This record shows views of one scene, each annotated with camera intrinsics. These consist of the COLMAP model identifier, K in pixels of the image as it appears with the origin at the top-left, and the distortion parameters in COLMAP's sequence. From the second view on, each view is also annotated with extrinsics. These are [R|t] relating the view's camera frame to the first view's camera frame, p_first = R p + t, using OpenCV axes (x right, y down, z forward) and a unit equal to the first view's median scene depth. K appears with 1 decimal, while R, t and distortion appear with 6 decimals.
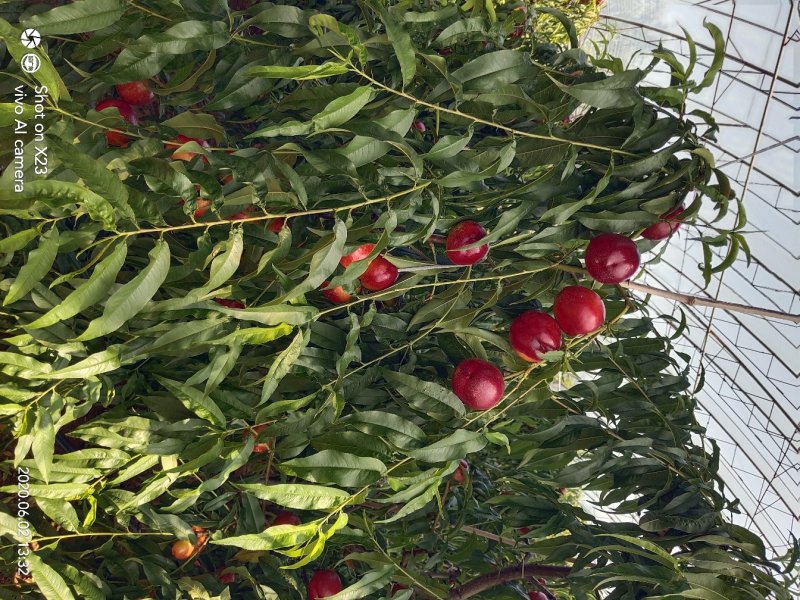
lens RADIAL K [[561.2, 0, 385.7], [0, 561.2, 309.6], [0, 0, 1]] dist [0.005898, 0.002566]
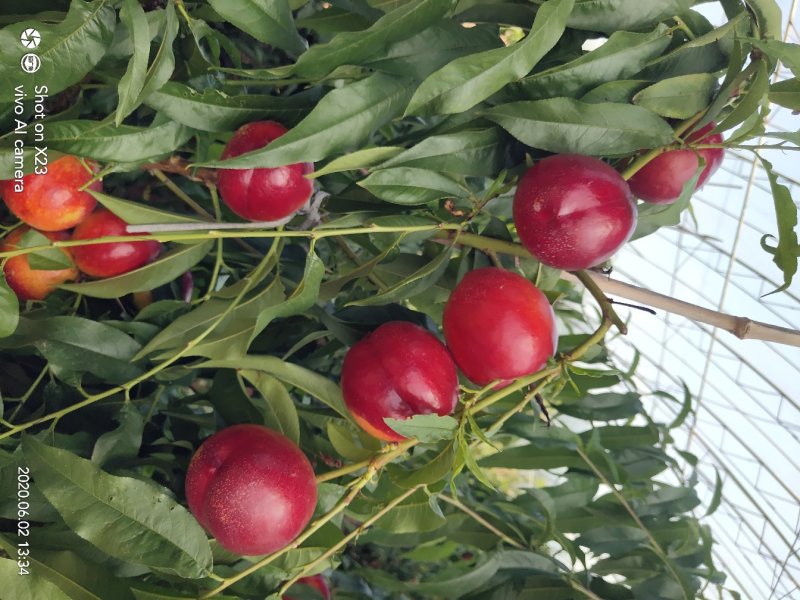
lens RADIAL K [[561.2, 0, 385.7], [0, 561.2, 309.6], [0, 0, 1]] dist [0.005898, 0.002566]
pose [[0.997473, 0.063578, 0.031712, 0.158376], [-0.058020, 0.986538, -0.152892, 0.039393], [-0.041005, 0.150666, 0.987734, 0.372613]]
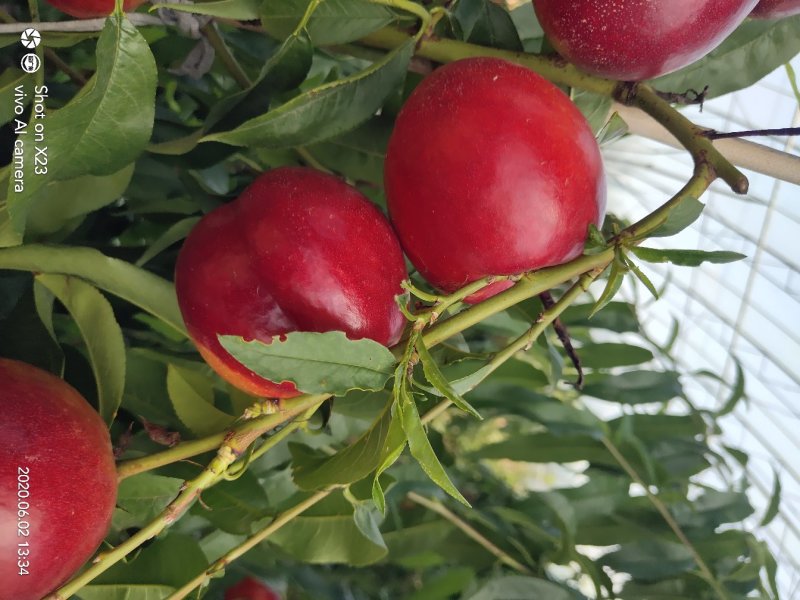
lens RADIAL K [[574.1, 0, 400.0], [0, 574.1, 300.0], [0, 0, 1]] dist [0.002857, 0.004210]
pose [[0.995129, 0.091505, 0.036668, 0.199727], [-0.085068, 0.985078, -0.149614, 0.056072], [-0.049812, 0.145766, 0.988064, 0.513076]]
